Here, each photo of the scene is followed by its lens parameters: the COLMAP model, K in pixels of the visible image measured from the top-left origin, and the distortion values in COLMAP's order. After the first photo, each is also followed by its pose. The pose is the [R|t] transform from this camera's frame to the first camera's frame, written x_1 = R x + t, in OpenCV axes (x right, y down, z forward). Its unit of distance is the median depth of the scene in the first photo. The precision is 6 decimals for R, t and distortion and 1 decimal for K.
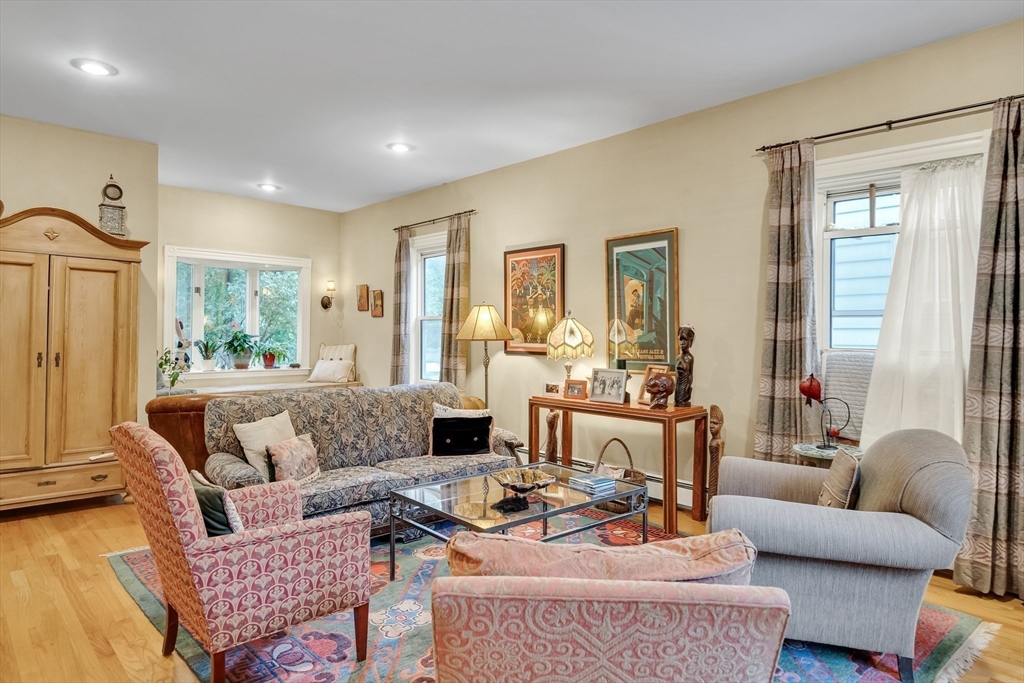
lens RADIAL K [[609.1, 0, 512.2], [0, 609.1, 338.2], [0, 0, 1]] dist [0.001715, -0.000066]
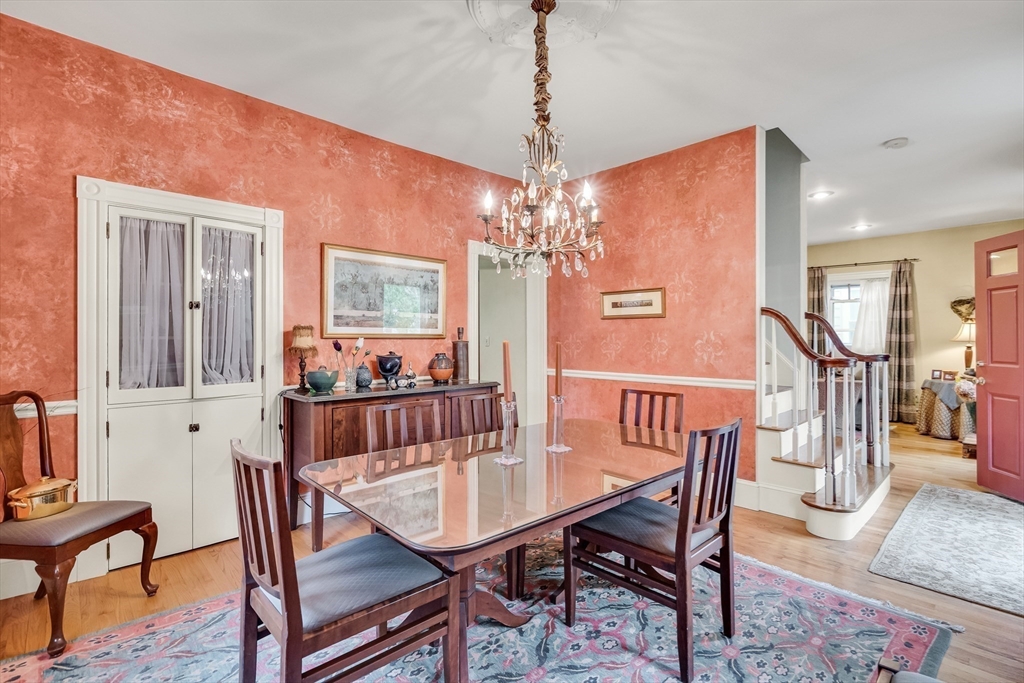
lens RADIAL K [[487.7, 0, 511.5], [0, 487.7, 338.7], [0, 0, 1]] dist [-0.003553, -0.000084]
pose [[0.999924, -0.011468, 0.004569, -1.029864], [0.011447, 0.999923, 0.004727, -0.030668], [-0.004623, -0.004675, 0.999978, -1.299342]]
